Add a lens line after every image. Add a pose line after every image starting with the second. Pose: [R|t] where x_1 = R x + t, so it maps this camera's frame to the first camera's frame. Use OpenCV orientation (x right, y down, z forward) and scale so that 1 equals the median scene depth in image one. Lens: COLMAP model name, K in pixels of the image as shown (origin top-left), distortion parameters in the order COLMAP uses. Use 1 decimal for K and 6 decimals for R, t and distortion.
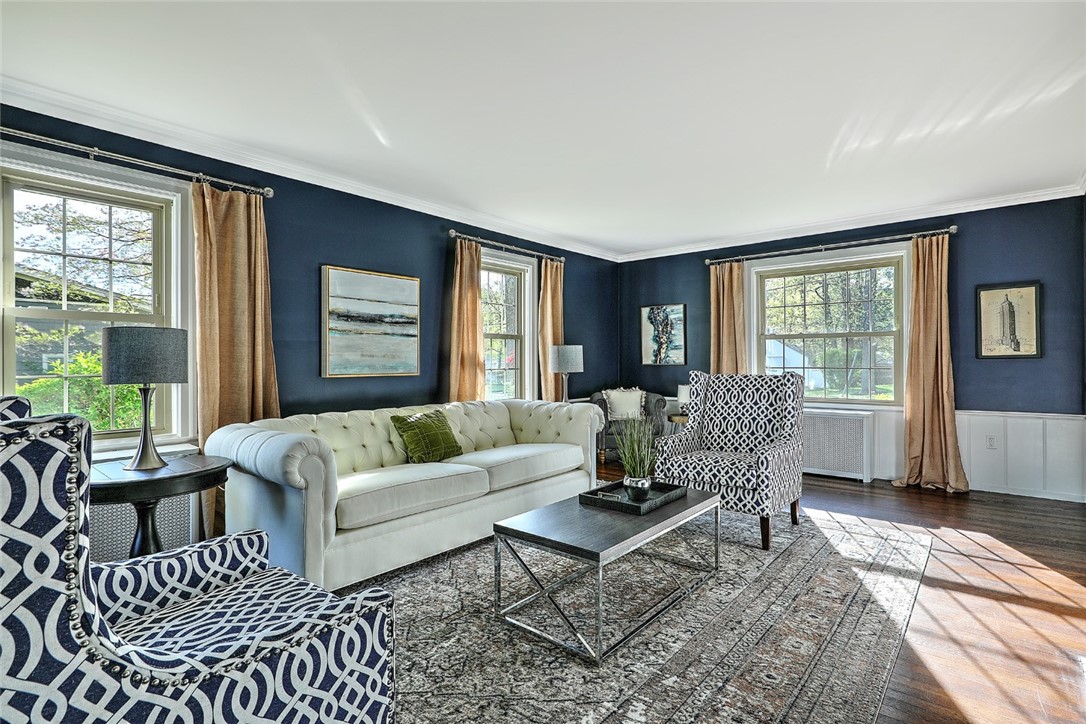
lens RADIAL K [[530.2, 0, 549.9], [0, 530.2, 358.7], [0, 0, 1]] dist [0.001357, 0.000076]
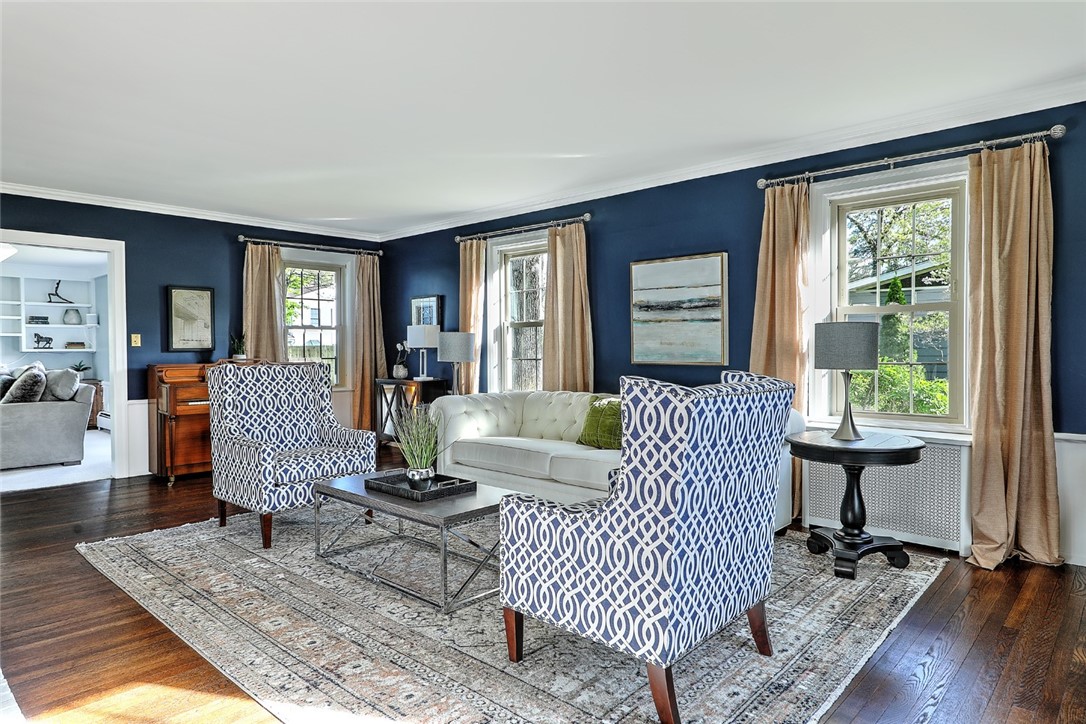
lens RADIAL K [[642.8, 0, 543.3], [0, 642.8, 361.3], [0, 0, 1]] dist [-0.000767, -0.000315]
pose [[-0.044513, 0.020728, -0.998794, 0.884129], [0.006458, 0.999770, 0.020460, 0.001333], [0.998988, -0.005540, -0.044637, 0.828136]]
